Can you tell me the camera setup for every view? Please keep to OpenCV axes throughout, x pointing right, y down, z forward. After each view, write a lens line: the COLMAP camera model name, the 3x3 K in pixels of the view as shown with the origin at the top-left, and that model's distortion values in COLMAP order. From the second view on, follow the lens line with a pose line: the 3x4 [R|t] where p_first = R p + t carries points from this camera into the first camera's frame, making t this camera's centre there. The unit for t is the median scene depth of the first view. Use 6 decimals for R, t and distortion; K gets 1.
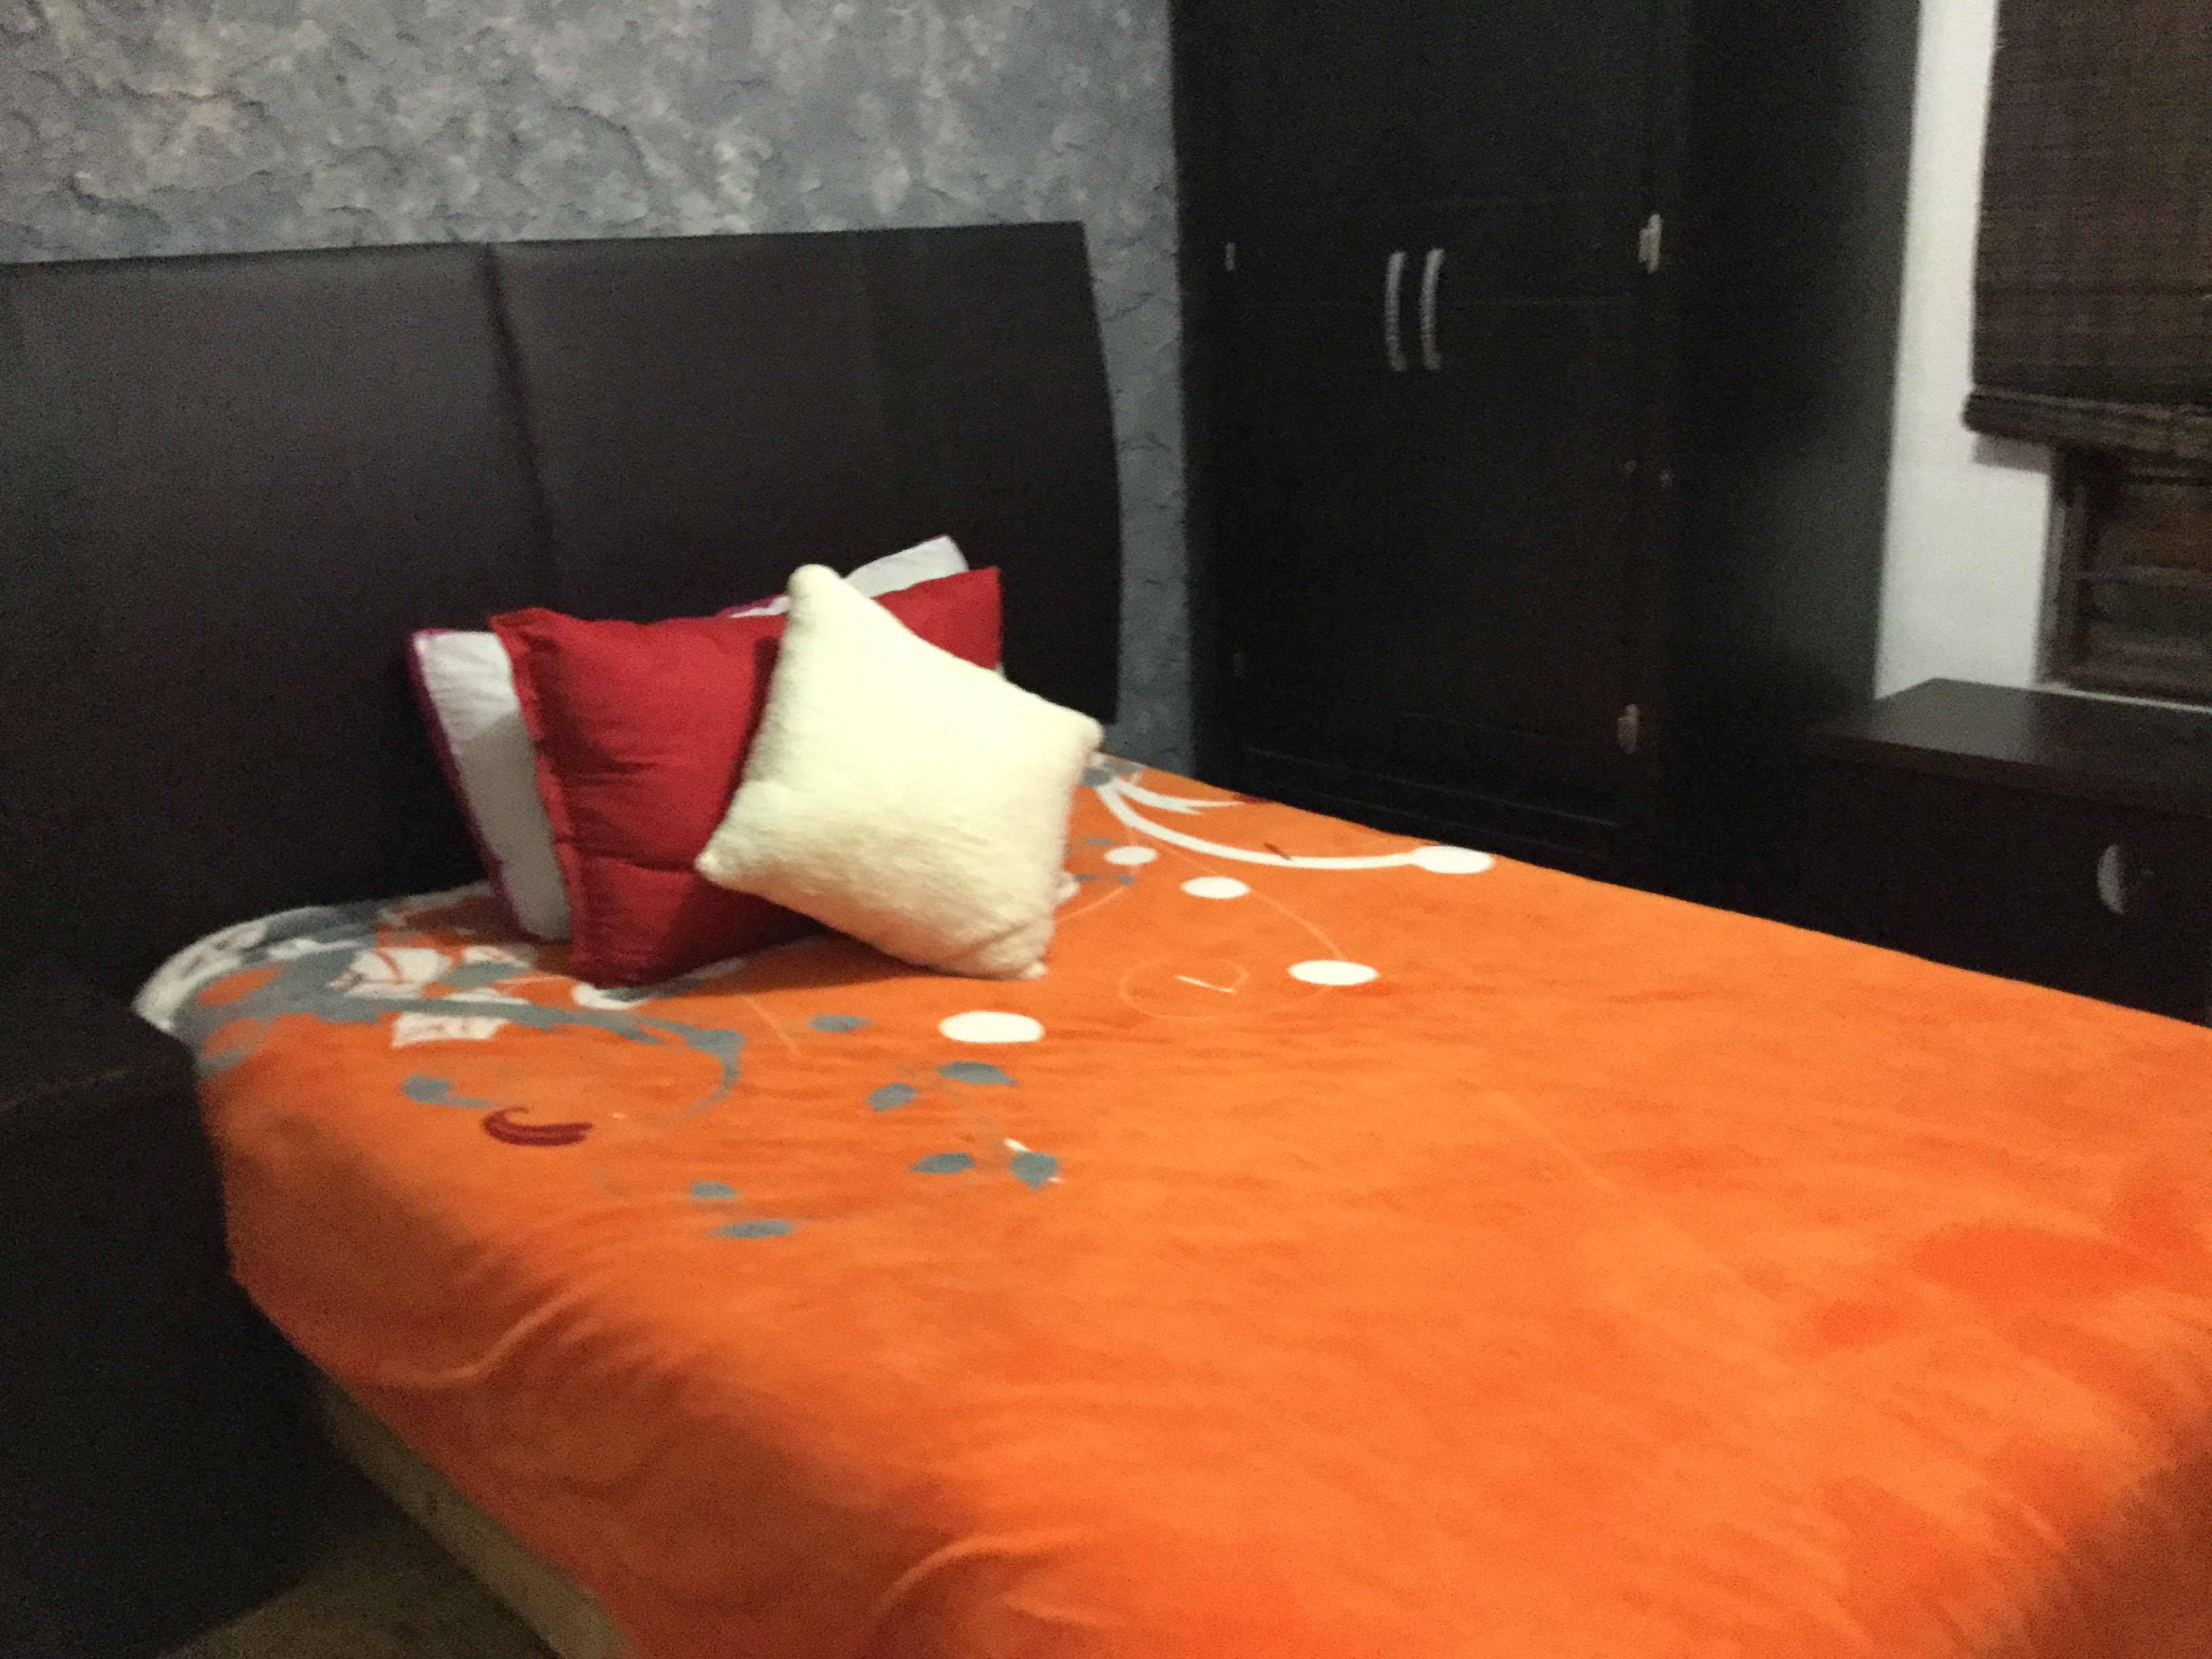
lens RADIAL K [[1998.9, 0, 1103.8], [0, 1998.9, 831.5], [0, 0, 1]] dist [0.085287, -0.147219]
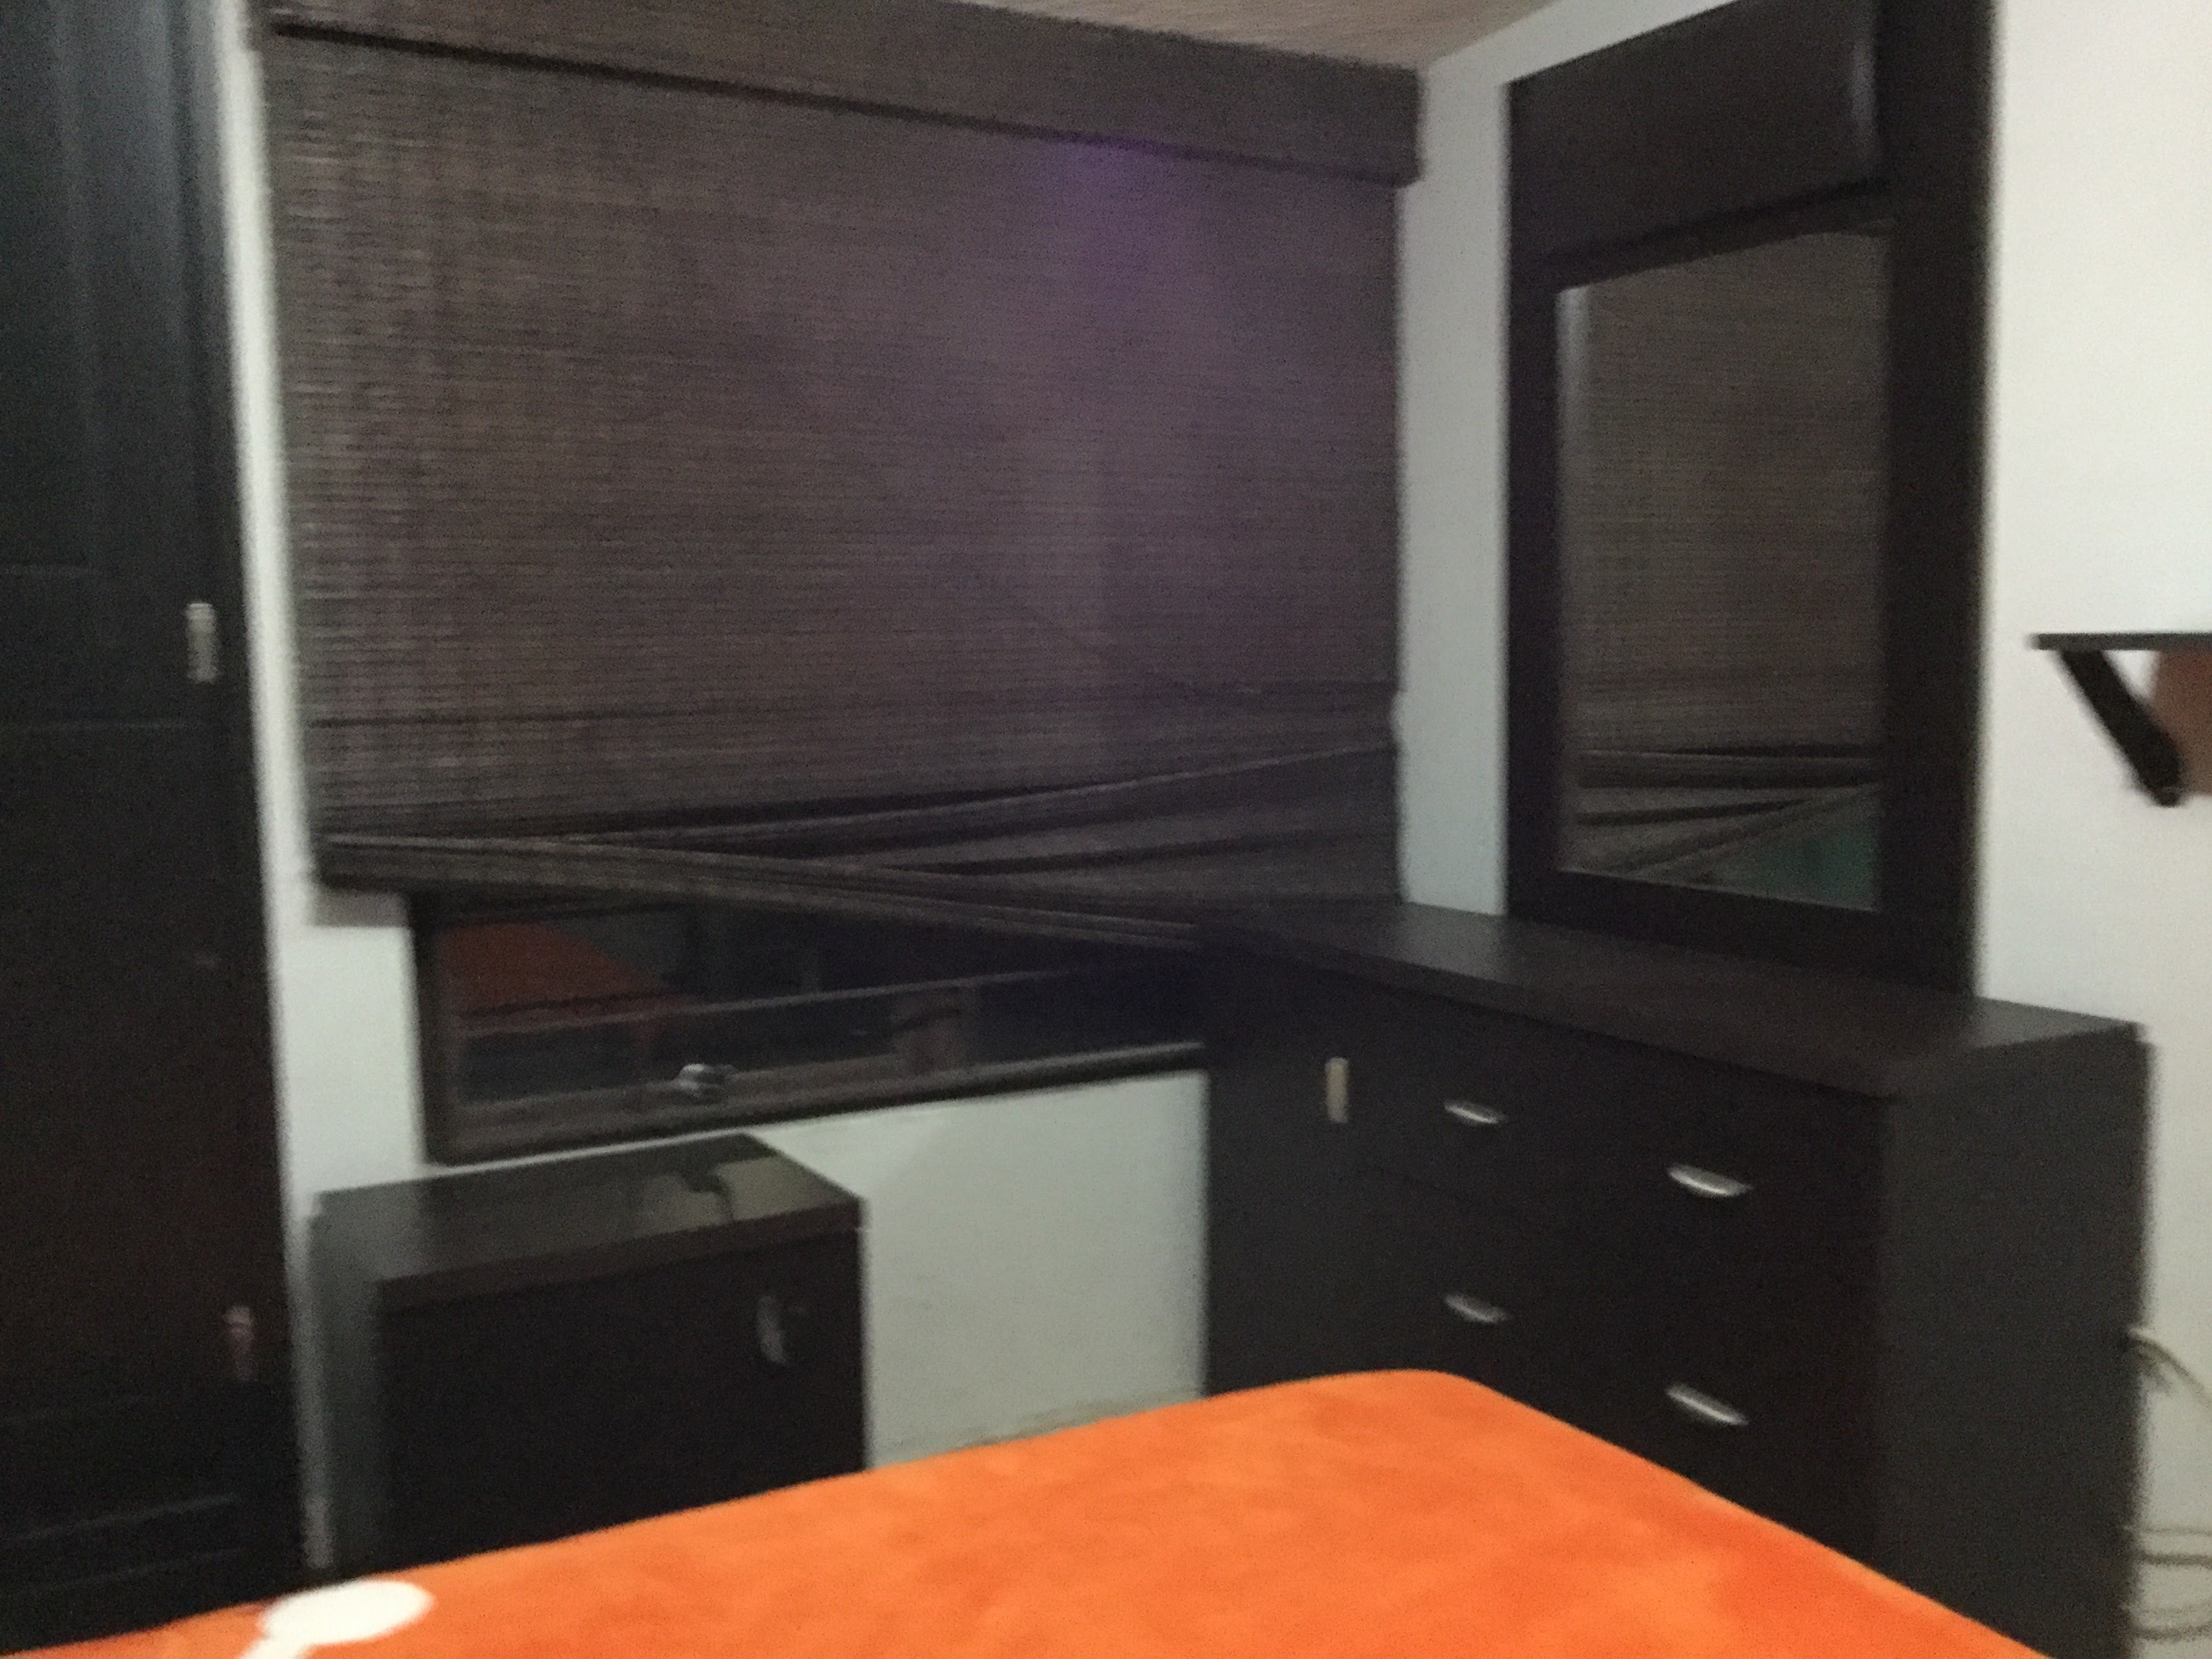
lens RADIAL K [[1998.9, 0, 1099.5], [0, 1998.9, 864.9], [0, 0, 1]] dist [0.085287, -0.147219]
pose [[0.258847, -0.067911, 0.963528, -0.358488], [0.286038, 0.958173, -0.009309, -0.140508], [-0.922595, 0.278015, 0.267445, 0.624898]]
